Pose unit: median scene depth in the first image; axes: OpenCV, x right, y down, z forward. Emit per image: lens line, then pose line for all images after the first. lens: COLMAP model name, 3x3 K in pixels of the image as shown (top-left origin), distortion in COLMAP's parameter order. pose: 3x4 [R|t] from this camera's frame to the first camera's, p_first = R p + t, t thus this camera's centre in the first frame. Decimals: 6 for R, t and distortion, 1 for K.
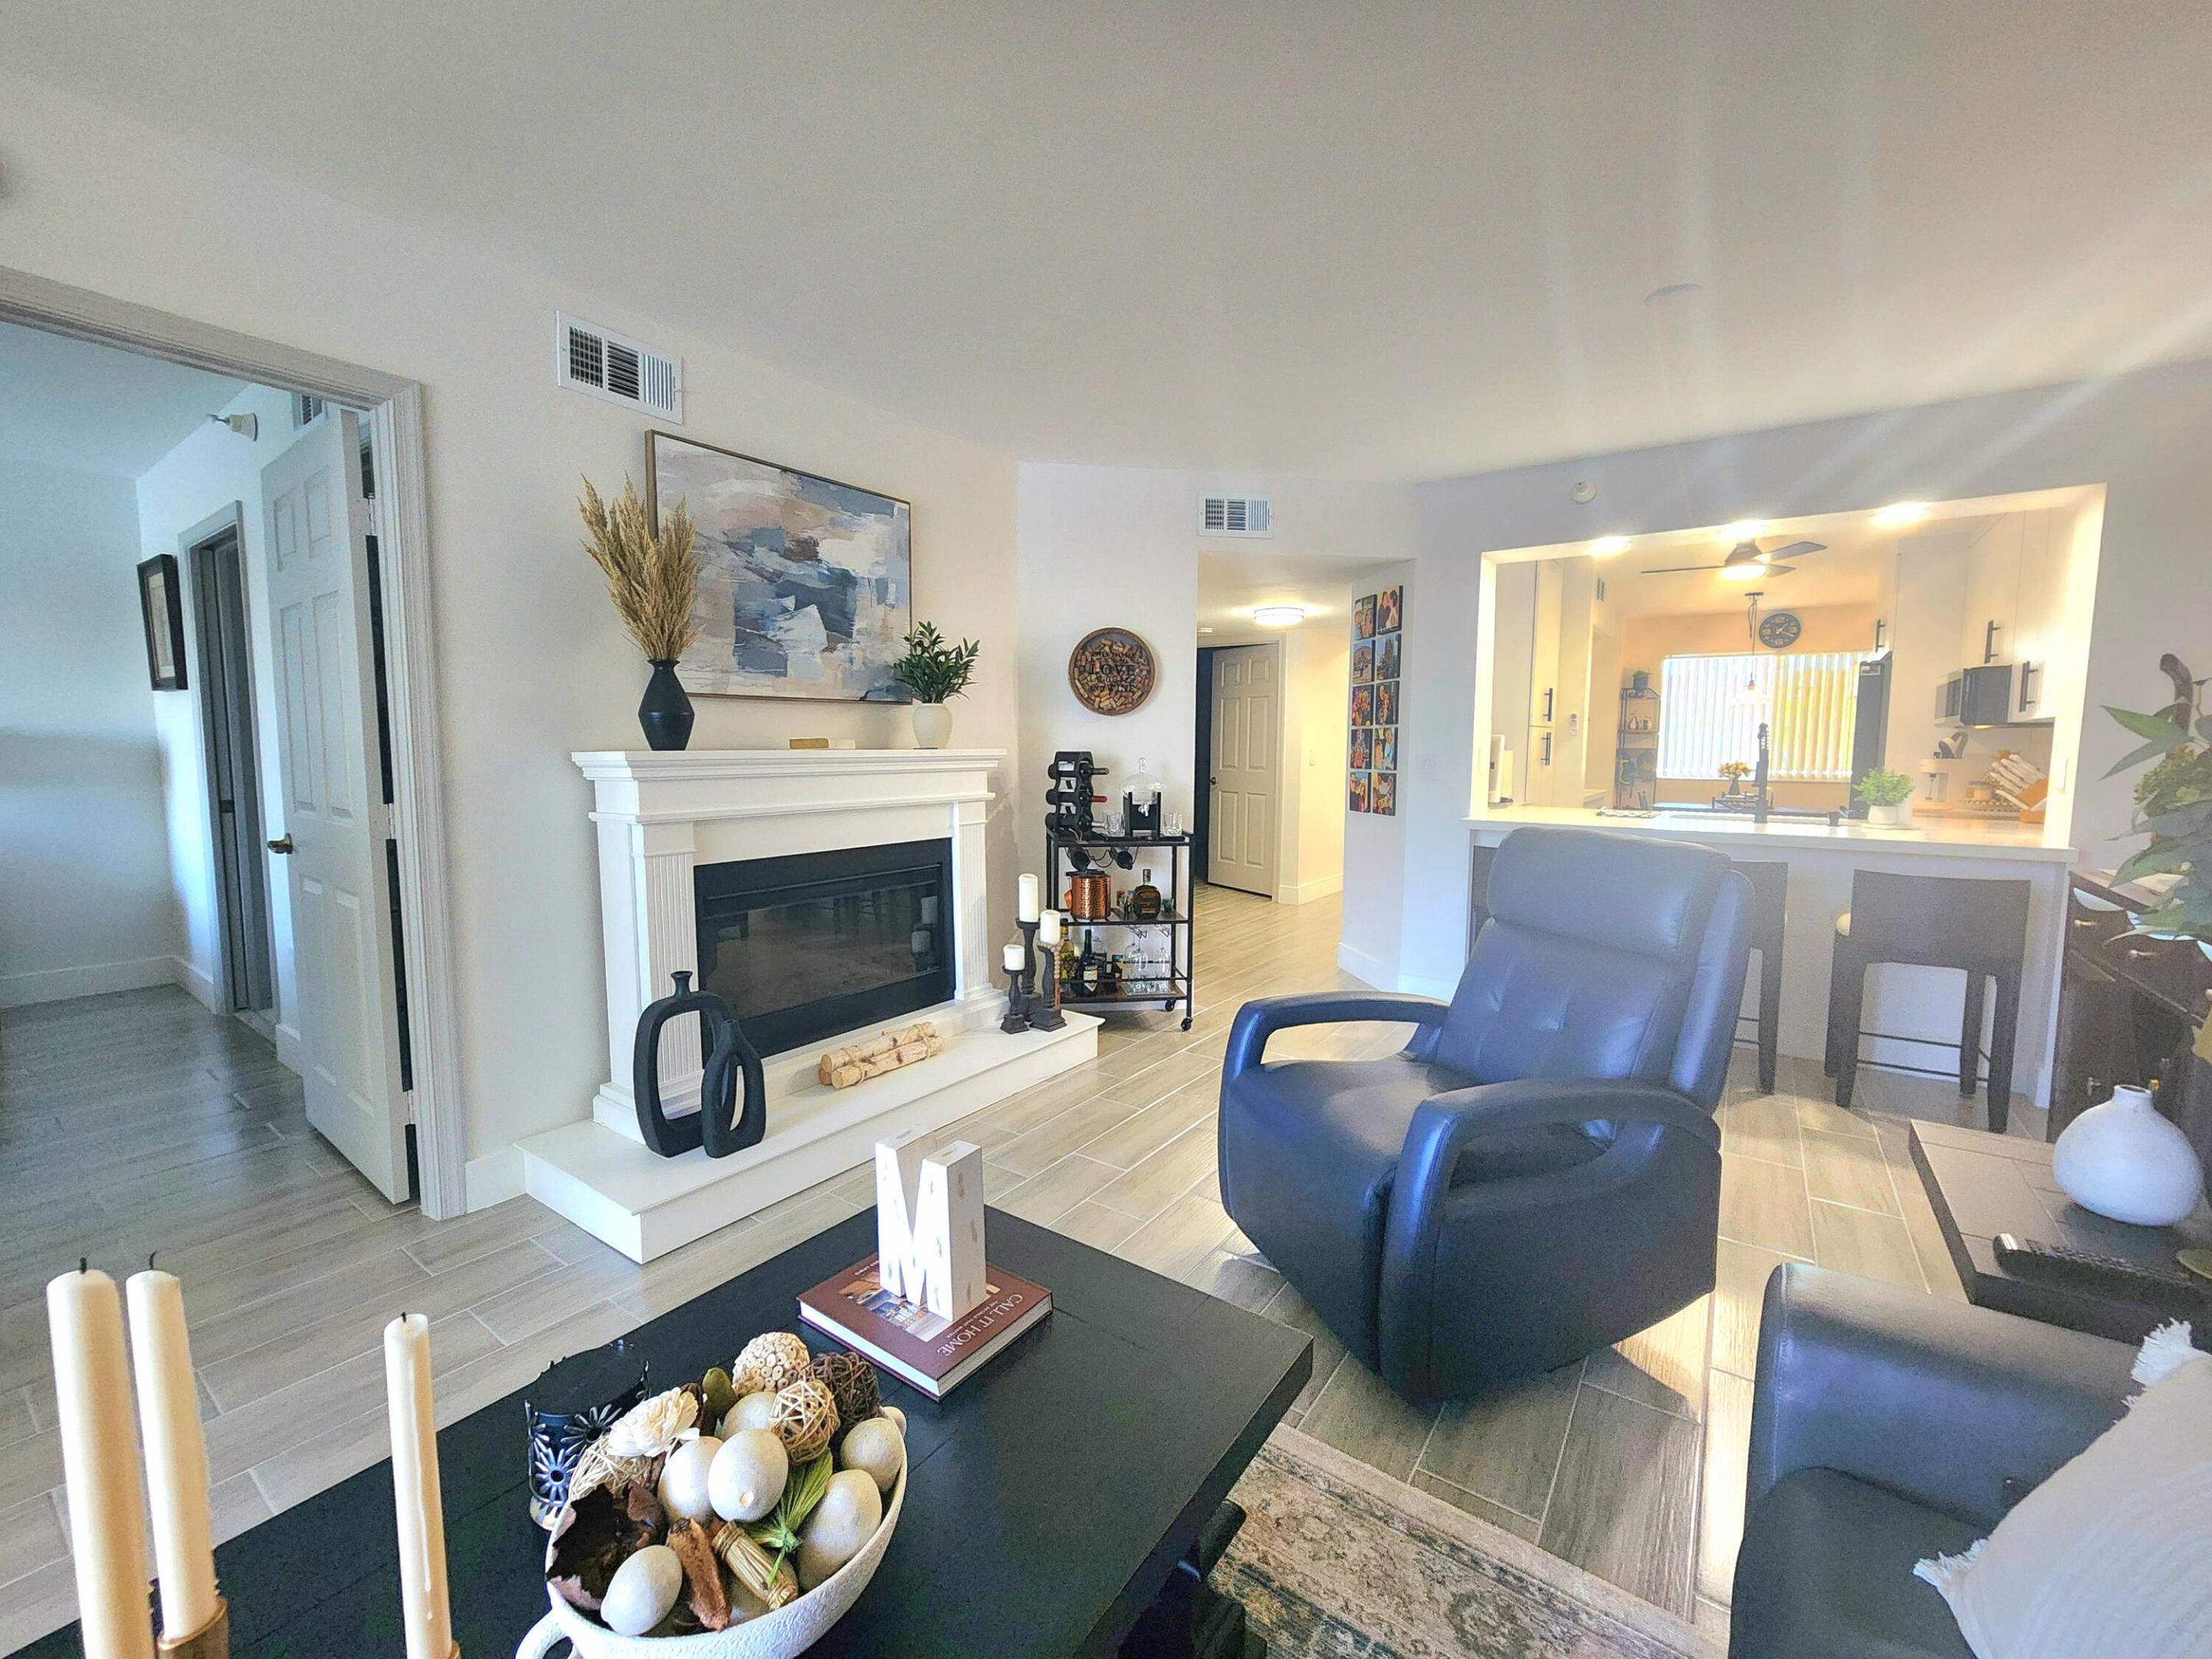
lens RADIAL K [[908.5, 0, 1099.1], [0, 908.5, 825.7], [0, 0, 1]] dist [-0.002796, -0.000037]
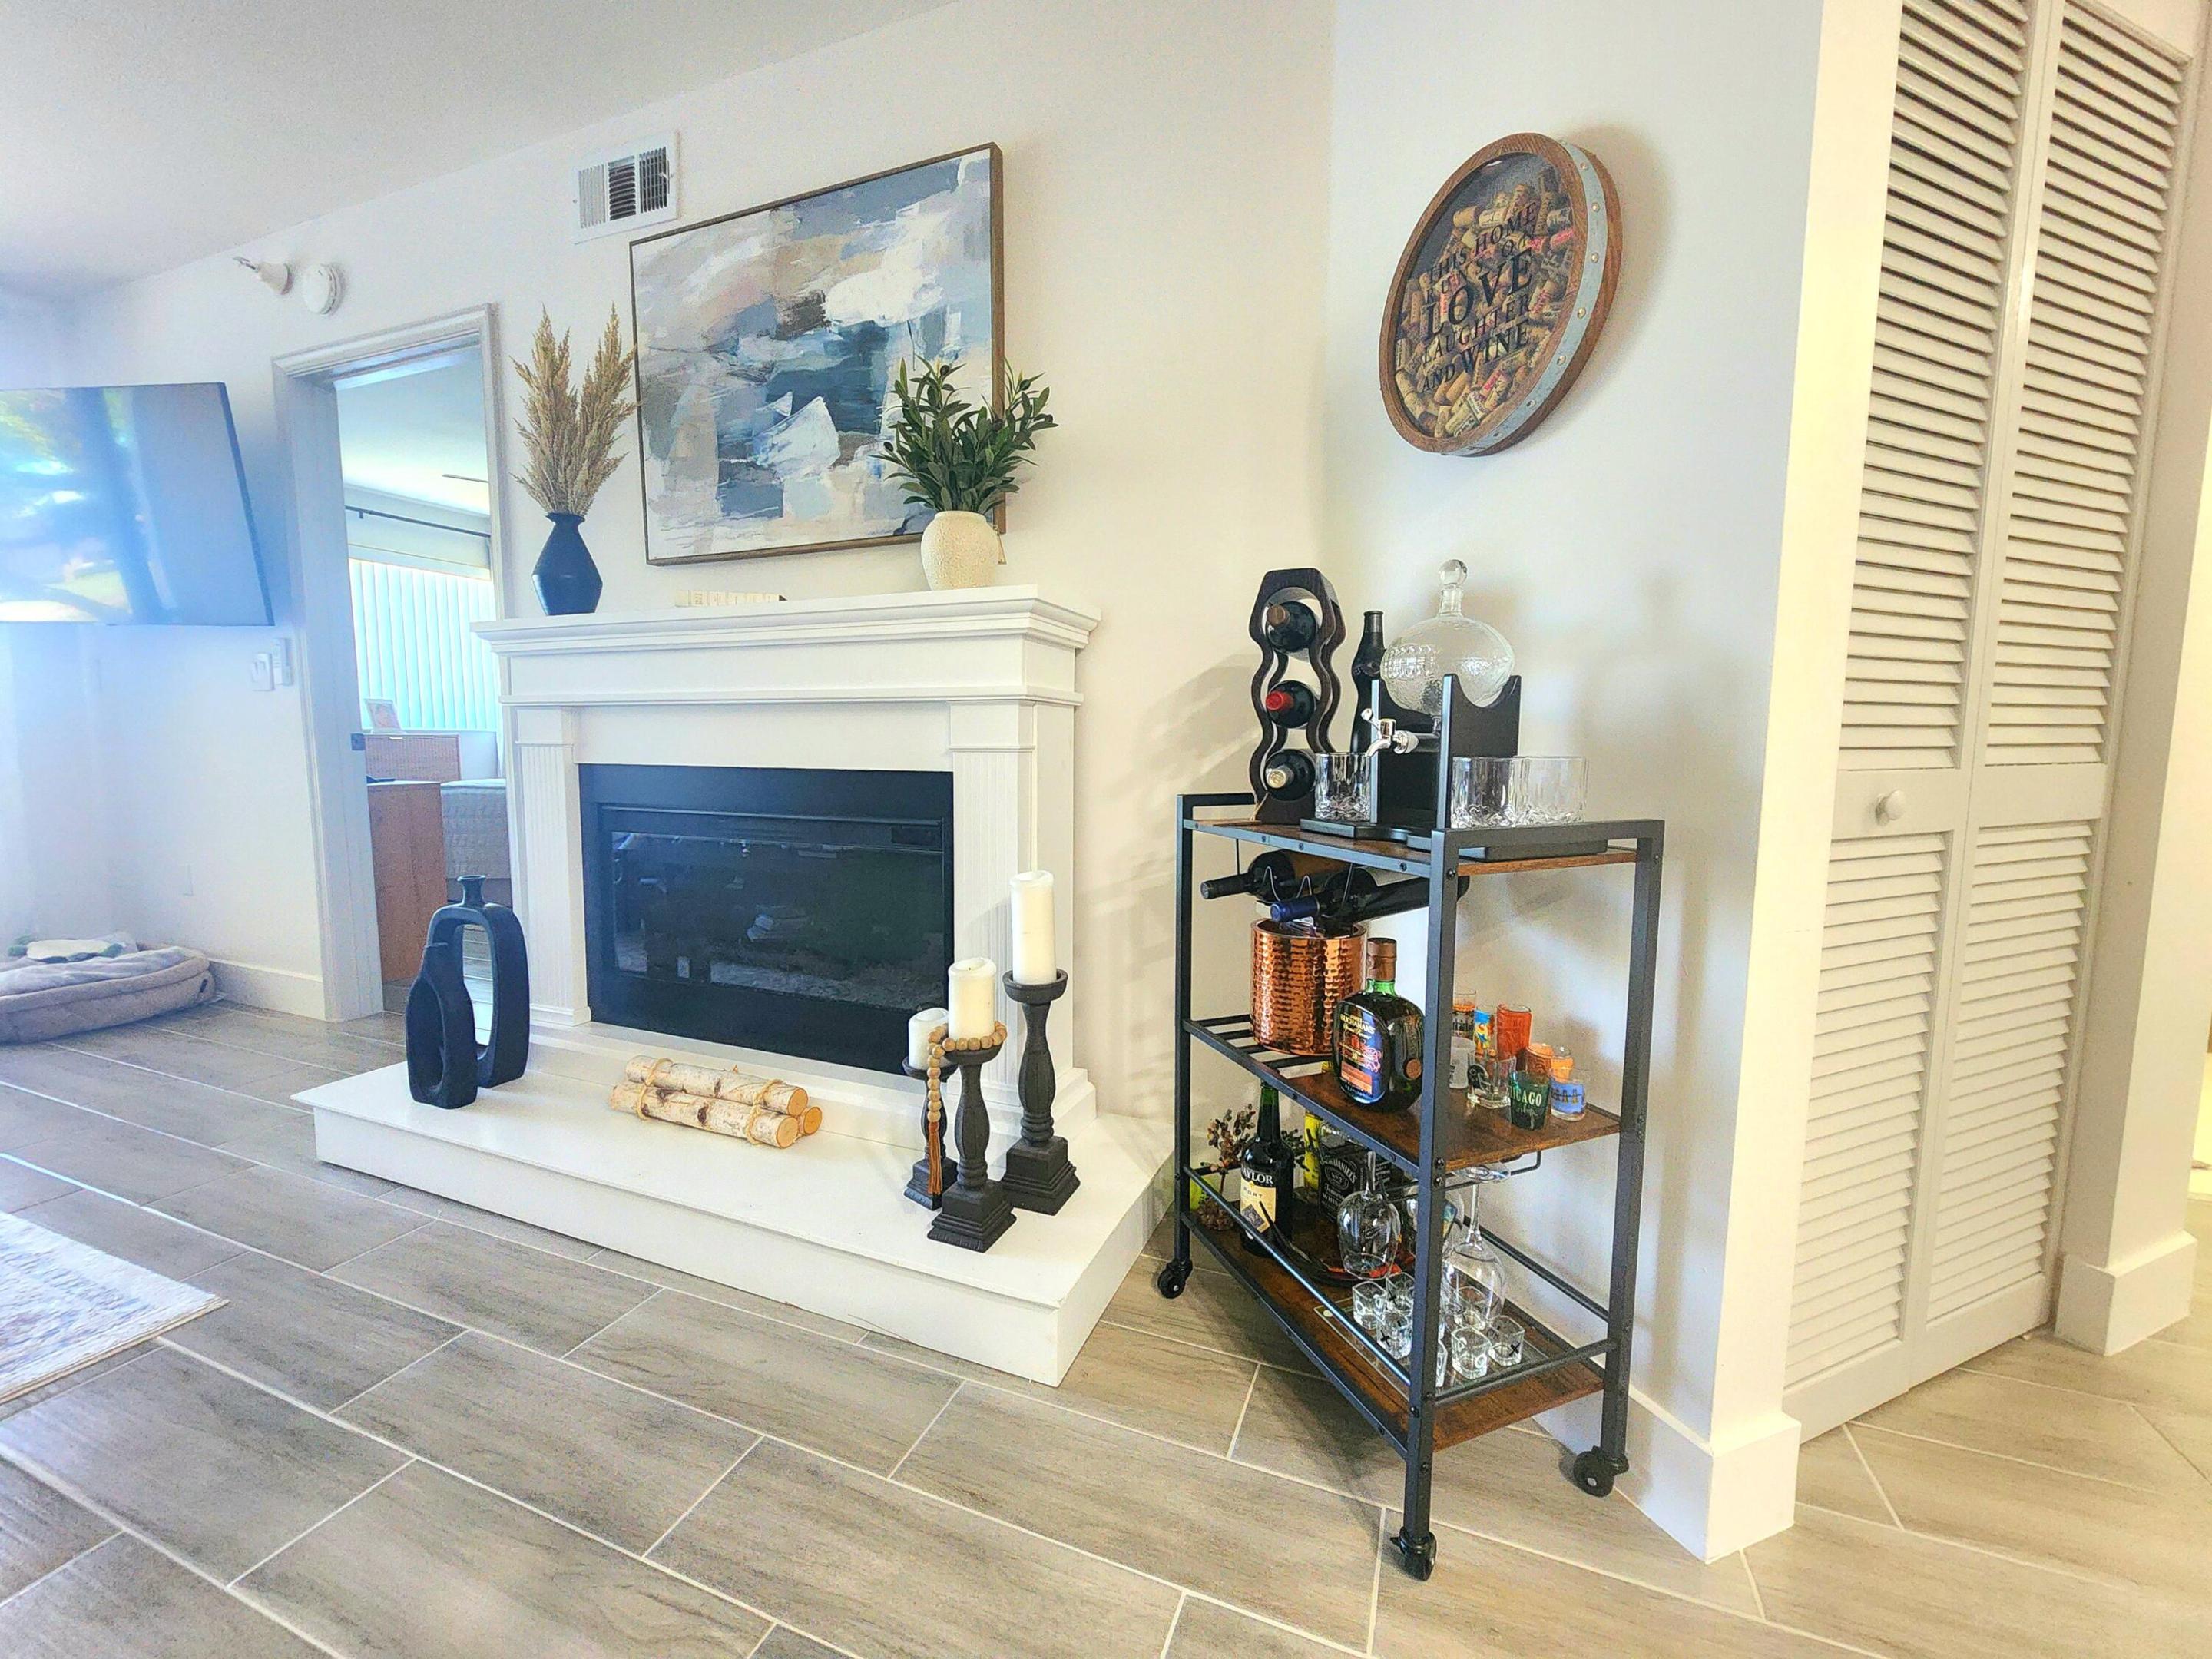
lens RADIAL K [[908.5, 0, 1099.1], [0, 908.5, 825.7], [0, 0, 1]] dist [-0.002796, -0.000037]
pose [[0.237399, 0.089047, -0.967322, 0.402839], [-0.094039, 0.993219, 0.068352, 0.000002], [0.966850, 0.074739, 0.244163, 1.082545]]
